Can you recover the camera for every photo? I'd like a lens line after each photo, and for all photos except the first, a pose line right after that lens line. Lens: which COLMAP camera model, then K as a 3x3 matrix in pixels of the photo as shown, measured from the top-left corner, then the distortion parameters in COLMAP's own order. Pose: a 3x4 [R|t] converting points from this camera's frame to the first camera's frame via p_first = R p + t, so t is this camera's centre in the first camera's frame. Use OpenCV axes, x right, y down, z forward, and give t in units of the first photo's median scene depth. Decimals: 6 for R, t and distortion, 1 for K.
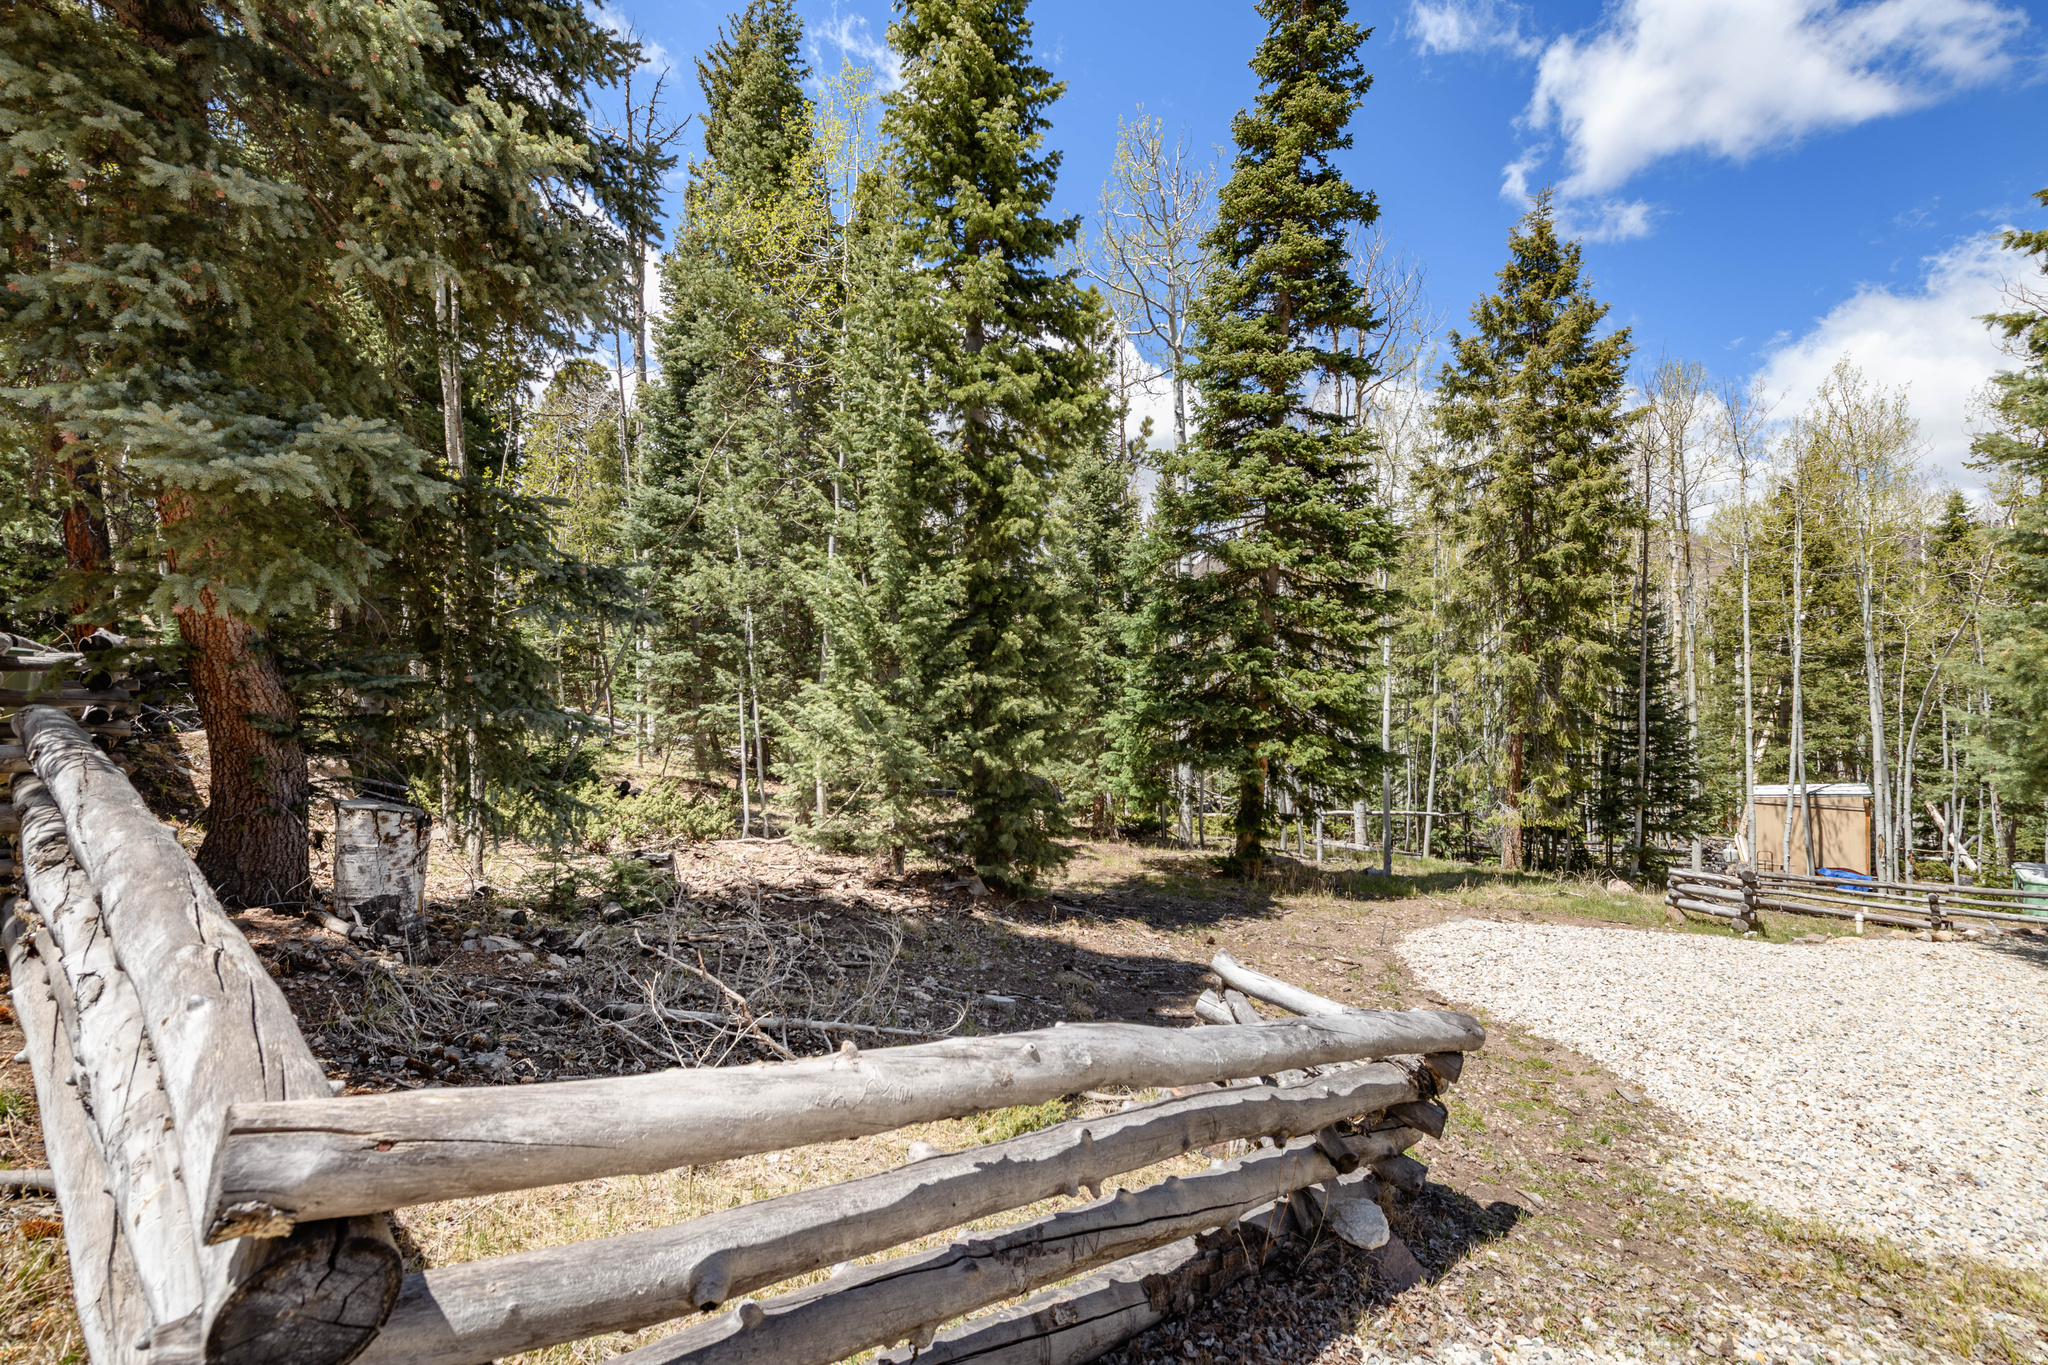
lens RADIAL K [[815.3, 0, 1018.8], [0, 815.3, 684.2], [0, 0, 1]] dist [0.000194, -0.000297]
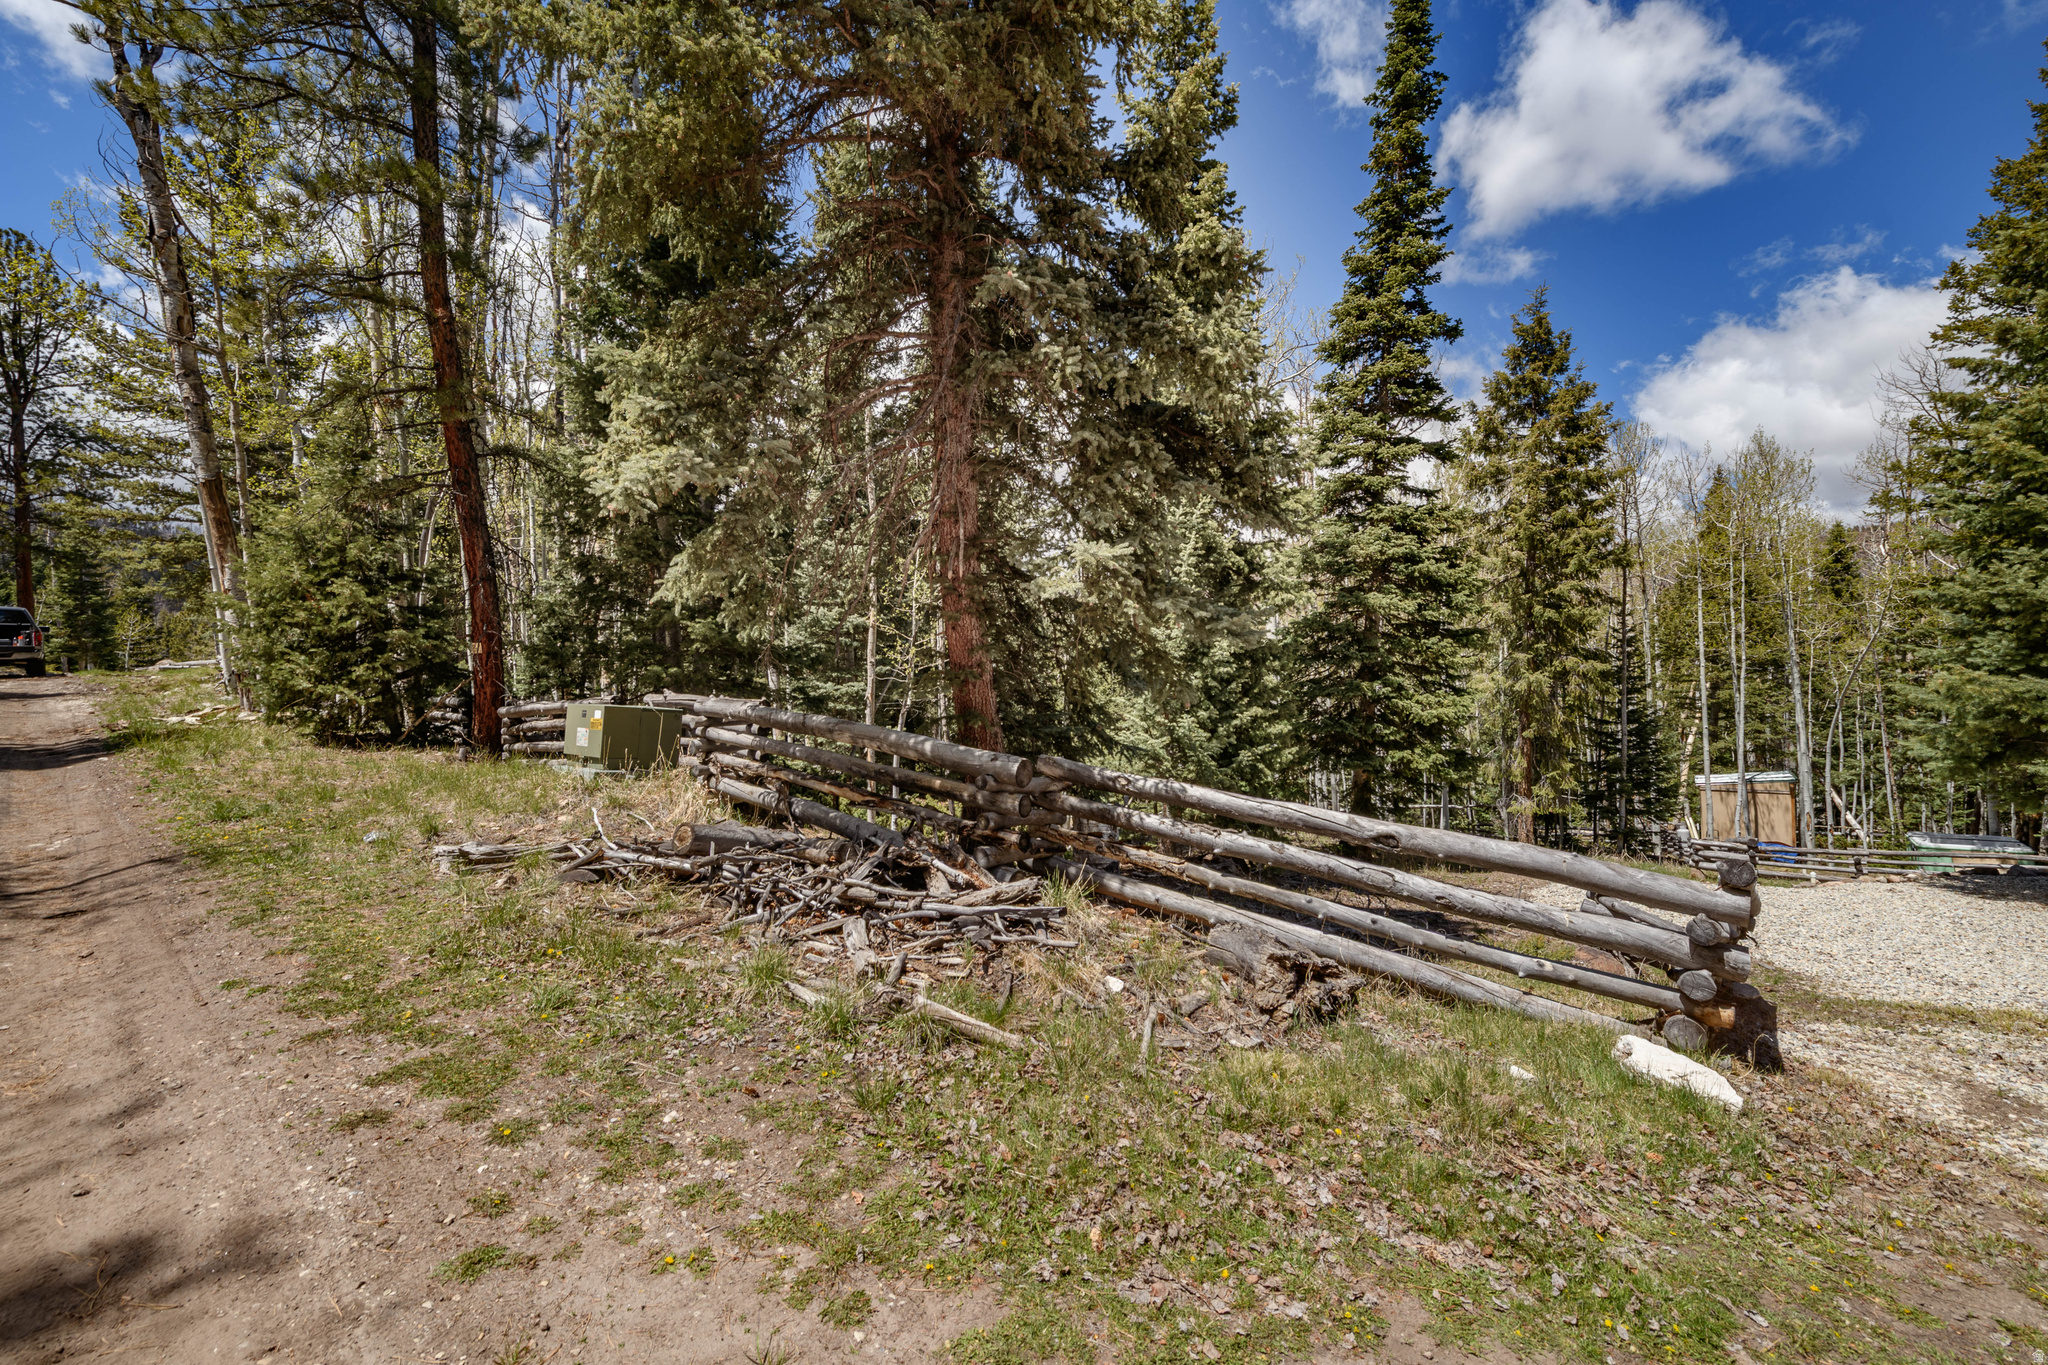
lens RADIAL K [[799.8, 0, 1020.3], [0, 799.8, 690.9], [0, 0, 1]] dist [-0.000455, -0.003313]
pose [[0.997533, -0.018446, 0.067735, -0.220555], [0.018770, 0.999815, -0.004156, -0.017037], [-0.067646, 0.005417, 0.997695, -0.127806]]
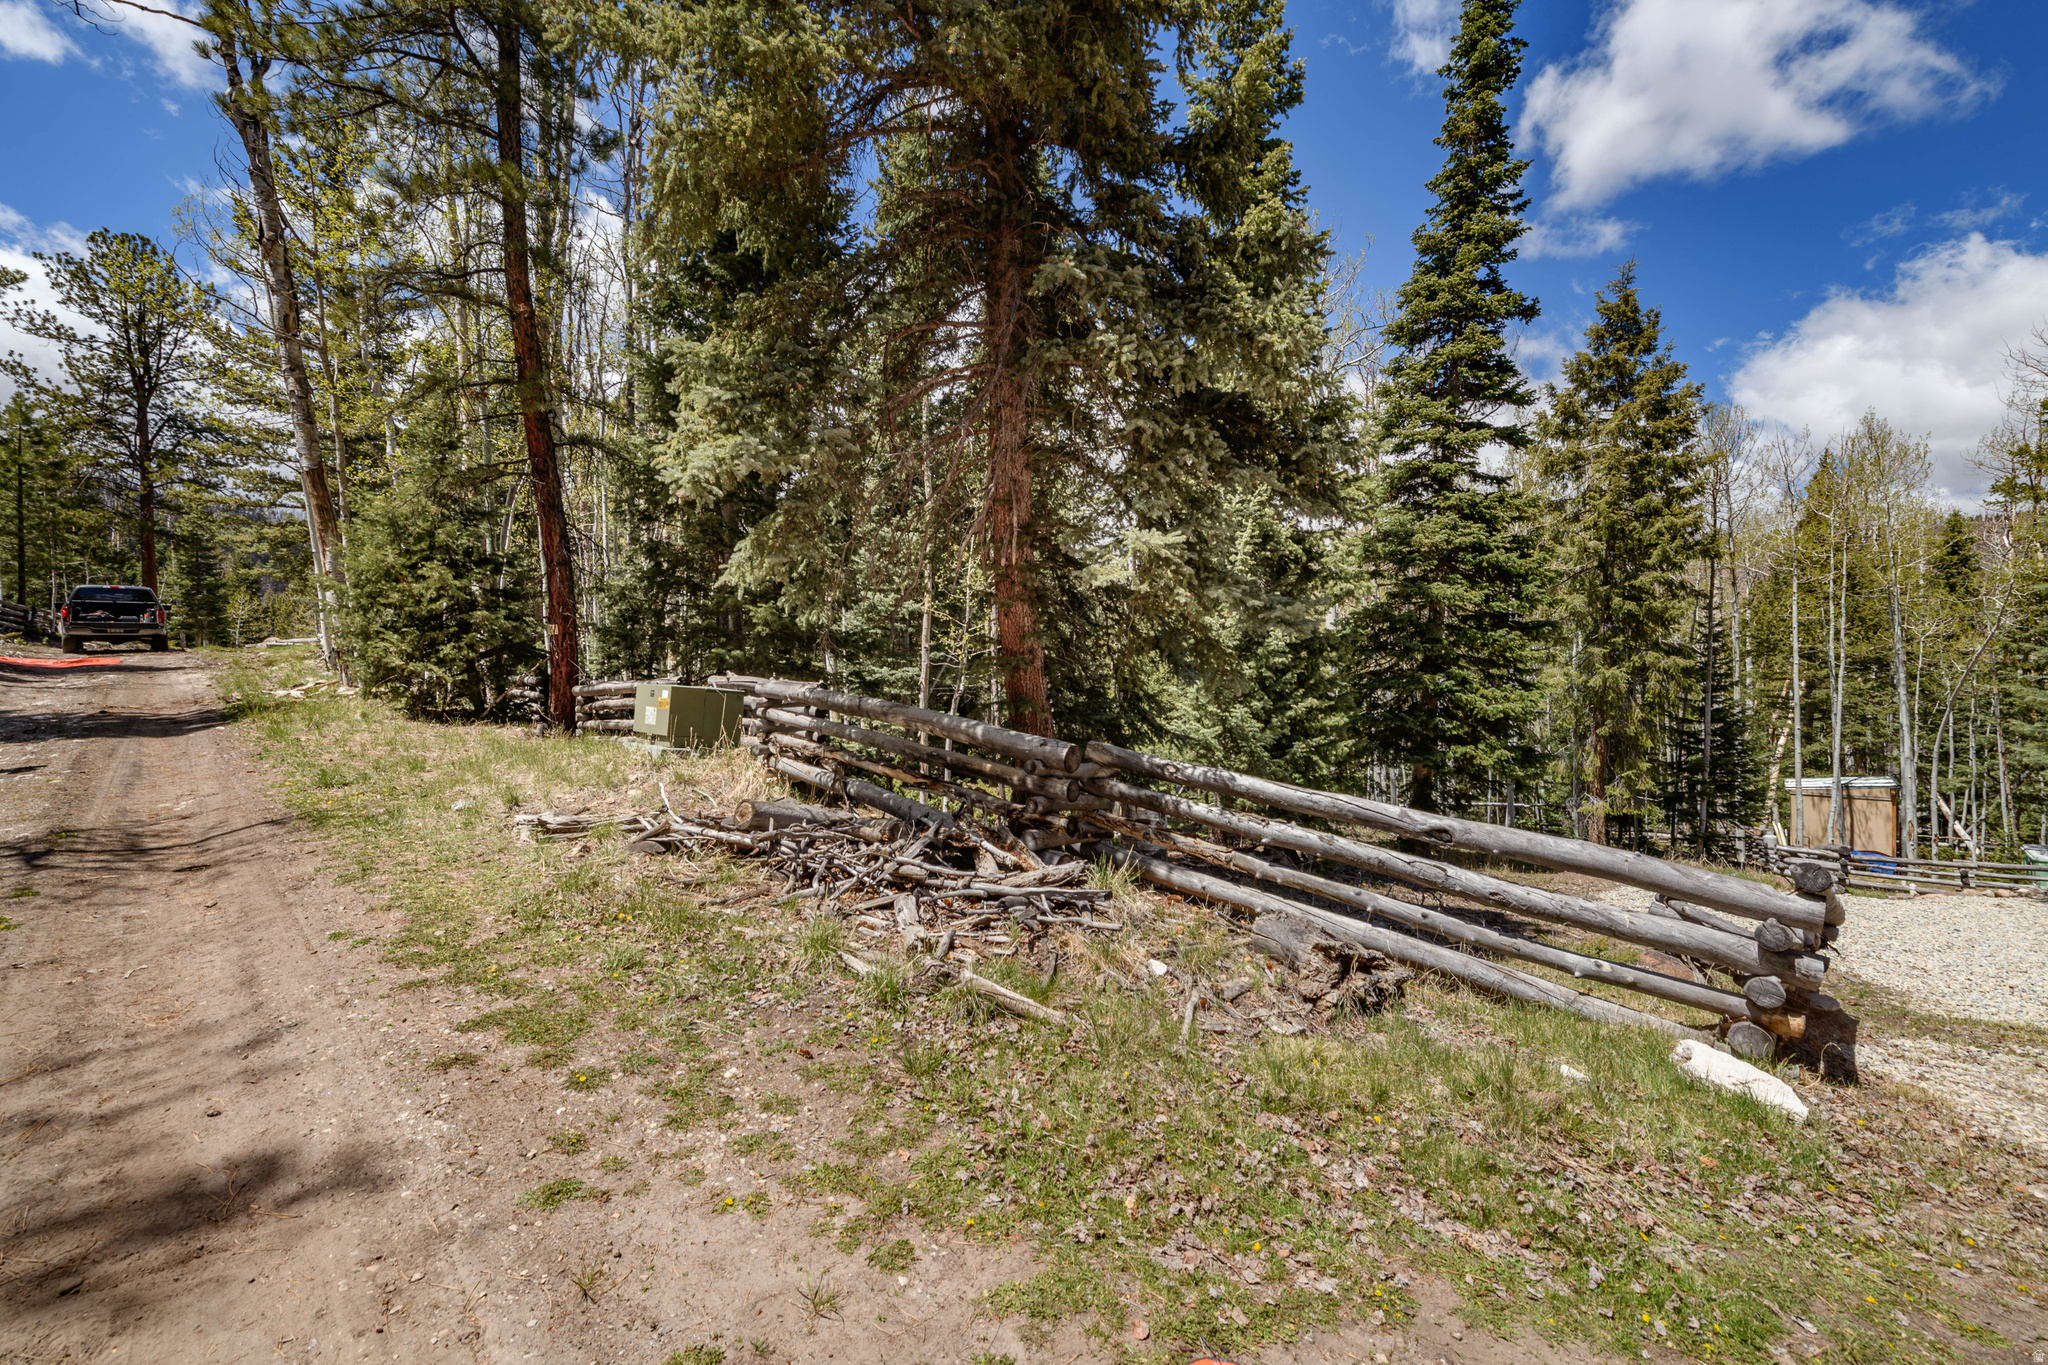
lens RADIAL K [[799.8, 0, 1020.3], [0, 799.8, 690.9], [0, 0, 1]] dist [-0.000455, -0.003313]
pose [[0.999994, -0.003150, 0.001070, -0.219675], [0.003138, 0.999940, 0.010488, -0.016442], [-0.001103, -0.010484, 0.999944, -0.131623]]
